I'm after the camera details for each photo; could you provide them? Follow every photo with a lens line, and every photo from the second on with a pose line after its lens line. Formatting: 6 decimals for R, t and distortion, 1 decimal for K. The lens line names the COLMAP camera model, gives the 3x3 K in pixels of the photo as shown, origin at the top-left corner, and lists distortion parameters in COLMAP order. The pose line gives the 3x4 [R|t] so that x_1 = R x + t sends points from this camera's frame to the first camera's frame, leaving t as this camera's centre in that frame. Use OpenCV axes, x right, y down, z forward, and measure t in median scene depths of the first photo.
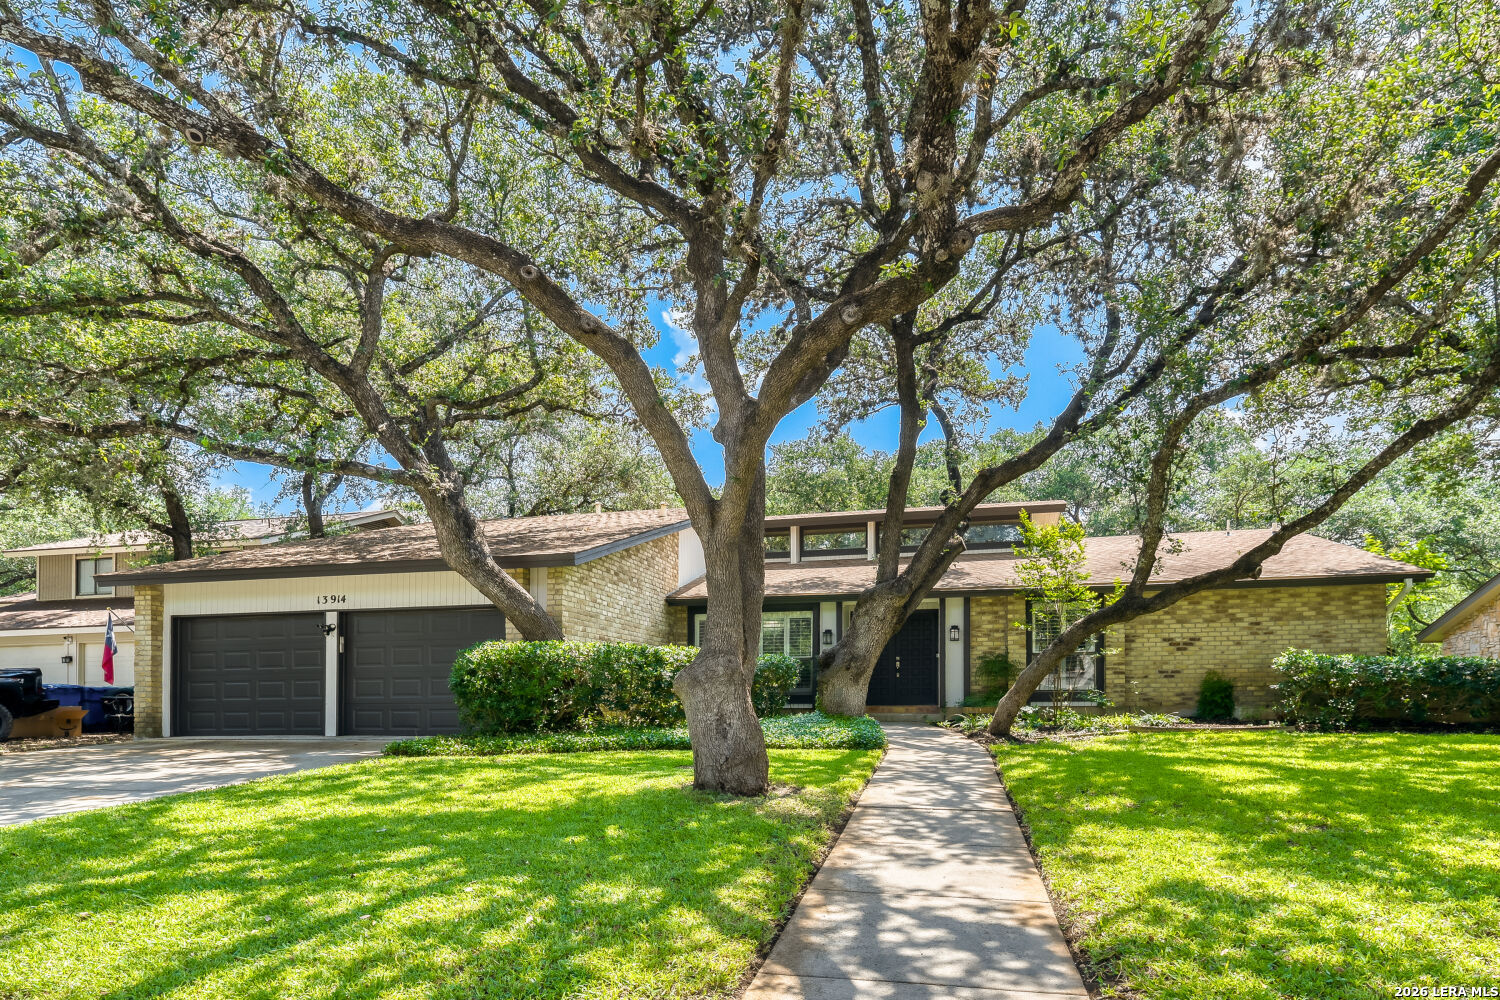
lens RADIAL K [[882.3, 0, 751.2], [0, 882.3, 582.2], [0, 0, 1]] dist [0.004264, 0.001587]
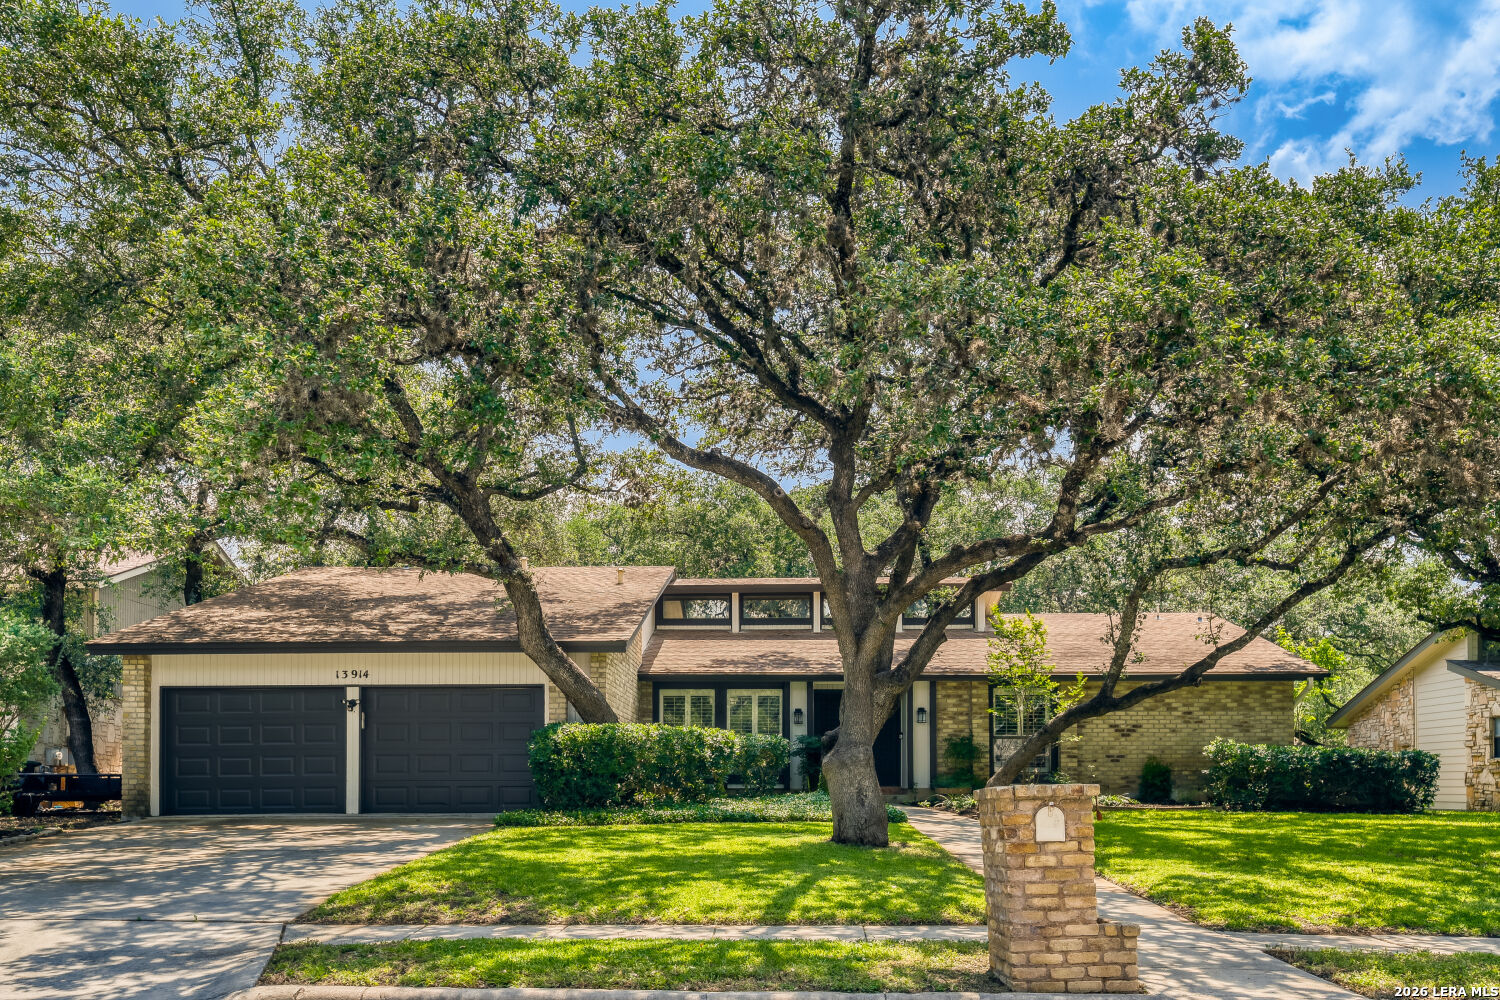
lens RADIAL K [[1292.5, 0, 748.6], [0, 1292.5, 500.3], [0, 0, 1]] dist [0.000677, 0.104253]
pose [[0.976604, 0.052422, 0.208558, -0.357438], [-0.034850, 0.995594, -0.087055, -0.065259], [-0.212203, 0.077750, 0.974128, -0.542201]]
